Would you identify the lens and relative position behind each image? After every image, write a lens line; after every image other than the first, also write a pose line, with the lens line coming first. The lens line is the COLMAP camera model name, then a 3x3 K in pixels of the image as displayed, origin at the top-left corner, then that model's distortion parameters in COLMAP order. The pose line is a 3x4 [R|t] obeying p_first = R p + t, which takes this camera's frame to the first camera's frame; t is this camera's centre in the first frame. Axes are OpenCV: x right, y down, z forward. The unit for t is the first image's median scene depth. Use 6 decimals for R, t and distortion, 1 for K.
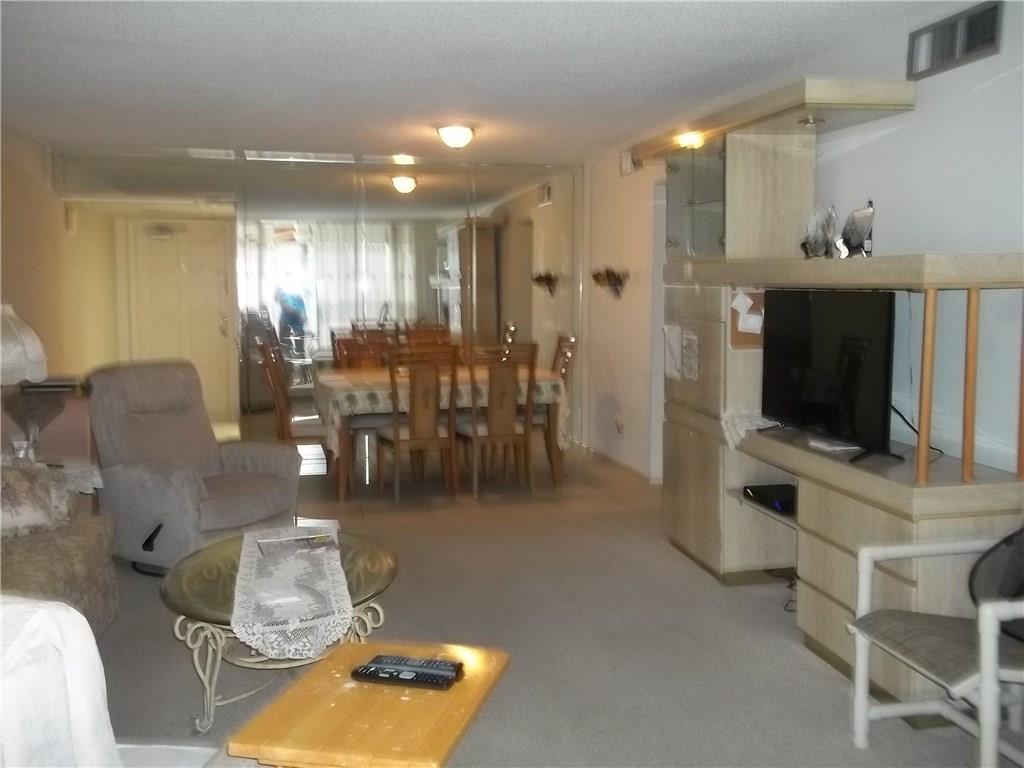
lens RADIAL K [[1005.4, 0, 512.0], [0, 1005.4, 384.0], [0, 0, 1]] dist [0.003190, 0.032609]
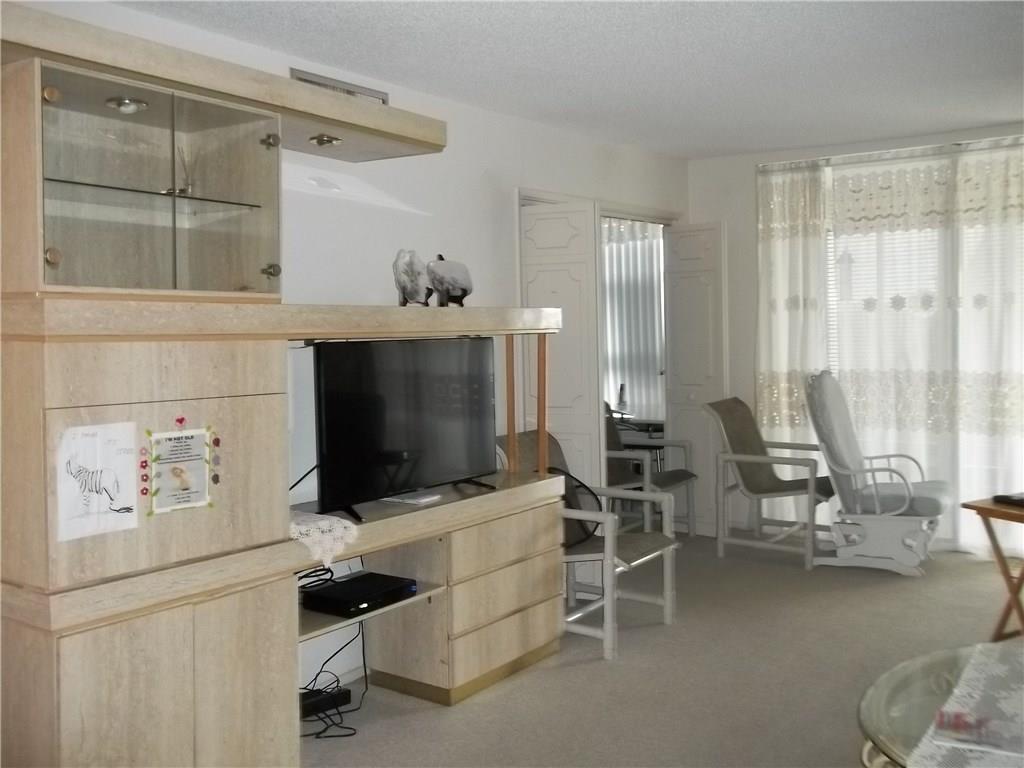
lens RADIAL K [[1005.4, 0, 512.0], [0, 1005.4, 384.0], [0, 0, 1]] dist [0.003190, 0.032609]
pose [[-0.691156, -0.032171, 0.721989, -0.377567], [0.085547, 0.988343, 0.125933, -0.139102], [-0.717625, 0.148803, -0.680347, 1.348720]]
